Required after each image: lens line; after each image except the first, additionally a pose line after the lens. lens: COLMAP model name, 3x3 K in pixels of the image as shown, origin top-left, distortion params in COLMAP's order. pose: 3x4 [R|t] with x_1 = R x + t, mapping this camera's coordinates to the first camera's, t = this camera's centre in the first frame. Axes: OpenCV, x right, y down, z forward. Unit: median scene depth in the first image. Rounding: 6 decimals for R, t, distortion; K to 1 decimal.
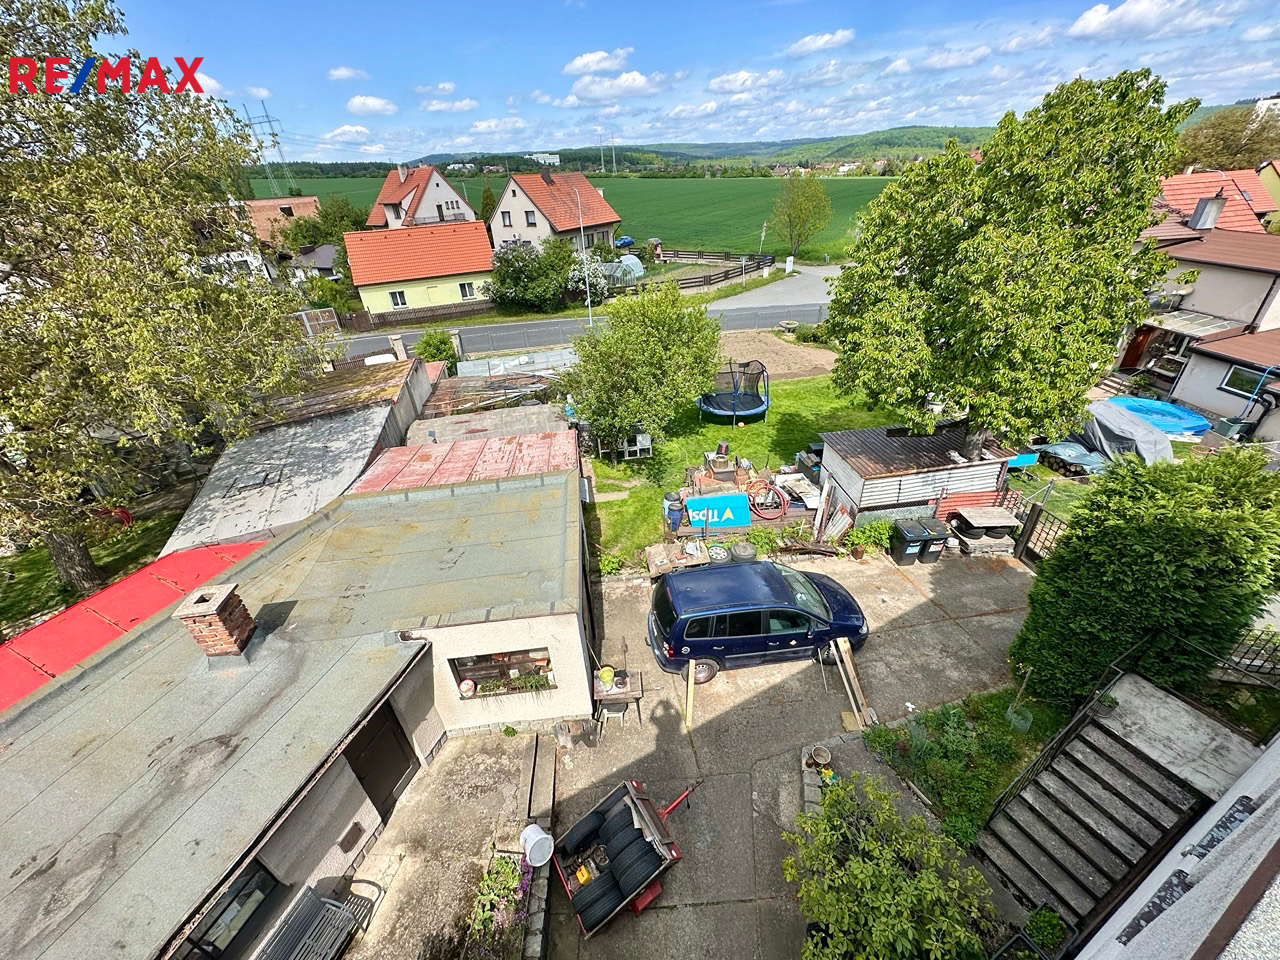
lens RADIAL K [[515.7, 0, 632.8], [0, 515.7, 480.1], [0, 0, 1]] dist [-0.003912, -0.000078]
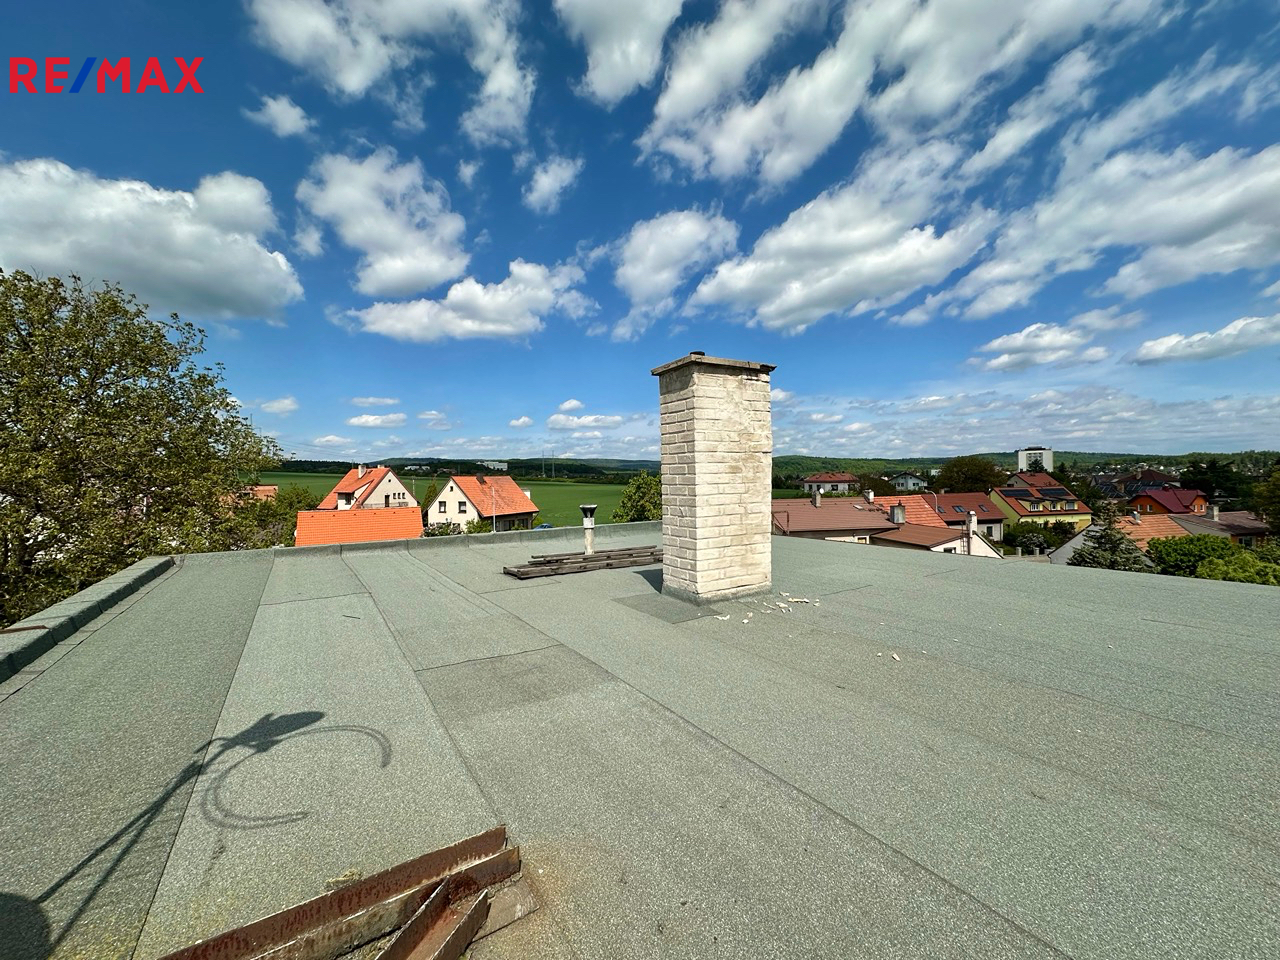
lens RADIAL K [[515.7, 0, 641.5], [0, 515.7, 483.0], [0, 0, 1]] dist [-0.003912, -0.000078]
pose [[0.990879, 0.037351, 0.129475, 0.060949], [0.033426, 0.862663, -0.504673, 0.075194], [-0.130543, 0.504397, 0.853547, -0.130612]]
